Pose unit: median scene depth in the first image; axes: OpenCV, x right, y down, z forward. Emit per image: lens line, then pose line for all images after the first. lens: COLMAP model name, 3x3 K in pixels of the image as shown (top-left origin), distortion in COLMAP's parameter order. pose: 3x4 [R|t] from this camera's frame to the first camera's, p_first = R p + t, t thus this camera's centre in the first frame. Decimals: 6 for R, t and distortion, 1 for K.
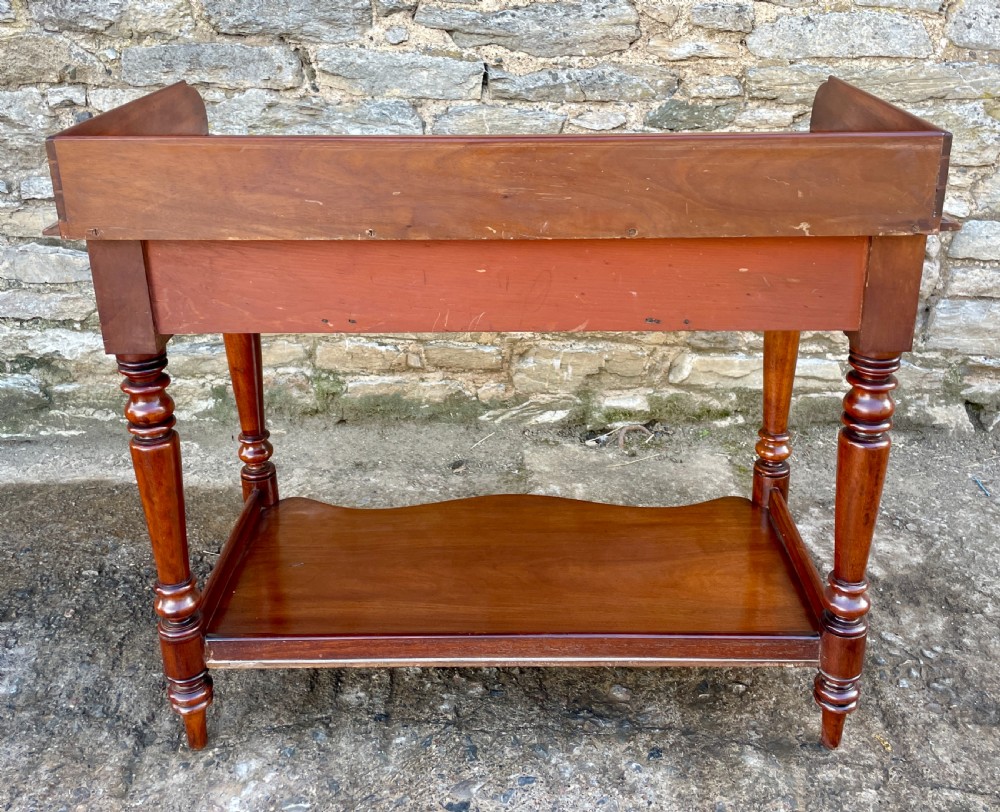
lens RADIAL K [[1027.3, 0, 515.2], [0, 1027.3, 303.2], [0, 0, 1]] dist [0.098193, -0.131438]
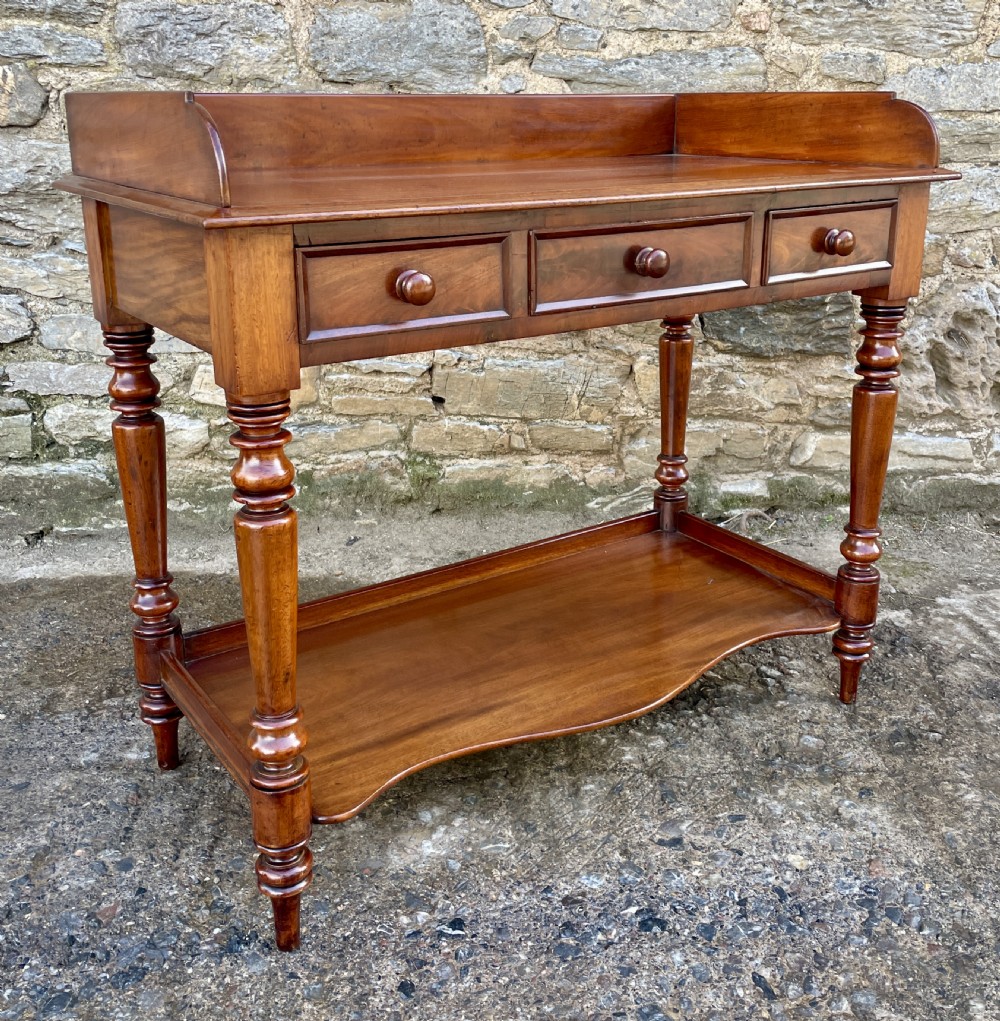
lens RADIAL K [[1152.9, 0, 538.9], [0, 1152.9, 416.5], [0, 0, 1]] dist [0.095376, -0.136913]
pose [[0.998464, -0.007240, 0.054938, -0.158413], [0.011181, 0.997359, -0.071763, 0.125290], [-0.054273, 0.072267, 0.995908, -0.036435]]
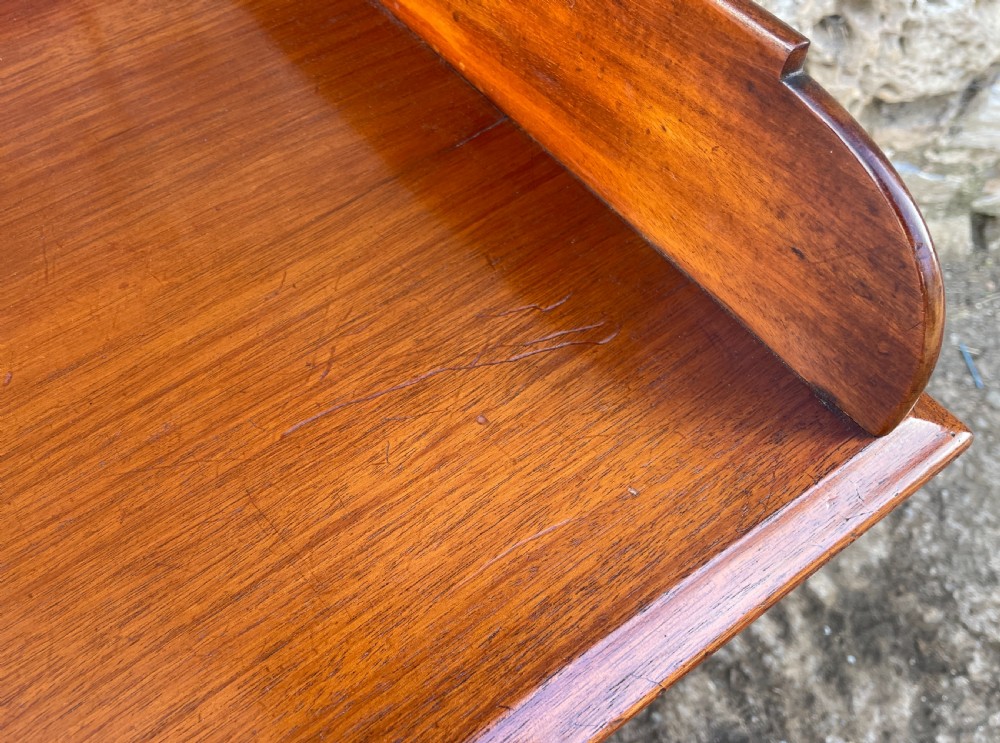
lens RADIAL K [[859.2, 0, 443.1], [0, 859.2, 414.8], [0, 0, 1]] dist [0.060016, -0.100699]
pose [[0.997466, -0.057217, 0.042272, 0.076462], [0.018756, 0.784719, 0.619568, -0.183186], [-0.068622, -0.617205, 0.783804, 0.612387]]
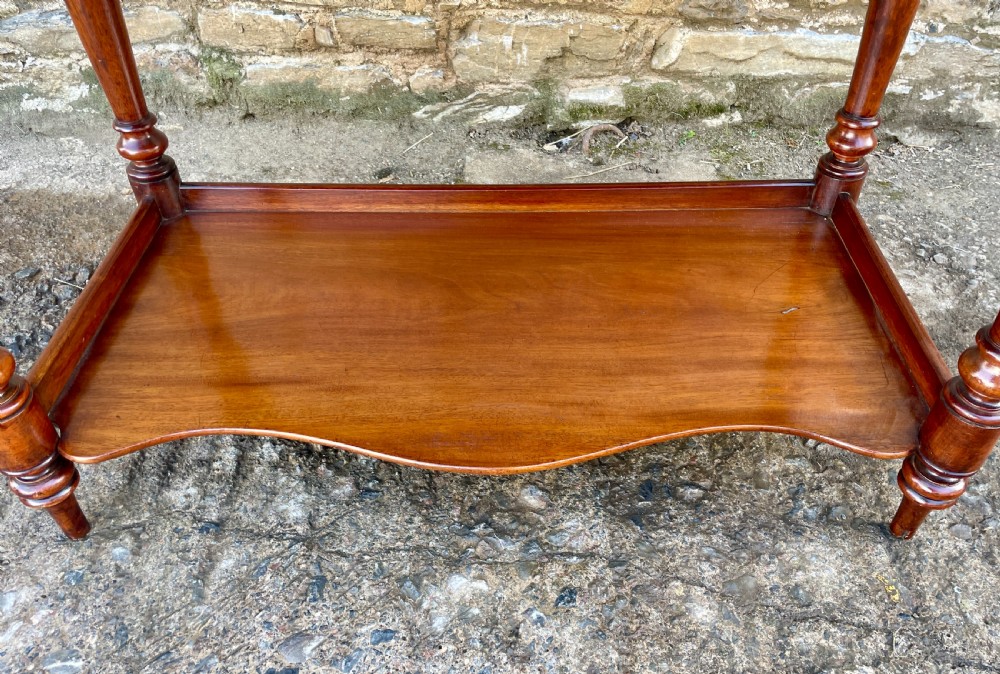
lens RADIAL K [[790.0, 0, 512.2], [0, 790.0, 350.4], [0, 0, 1]] dist [0.096016, -0.133214]
pose [[0.998922, 0.019895, -0.041942, 0.086359], [-0.001771, 0.919183, 0.393827, 0.041140], [0.046388, -0.393328, 0.918227, 0.412966]]
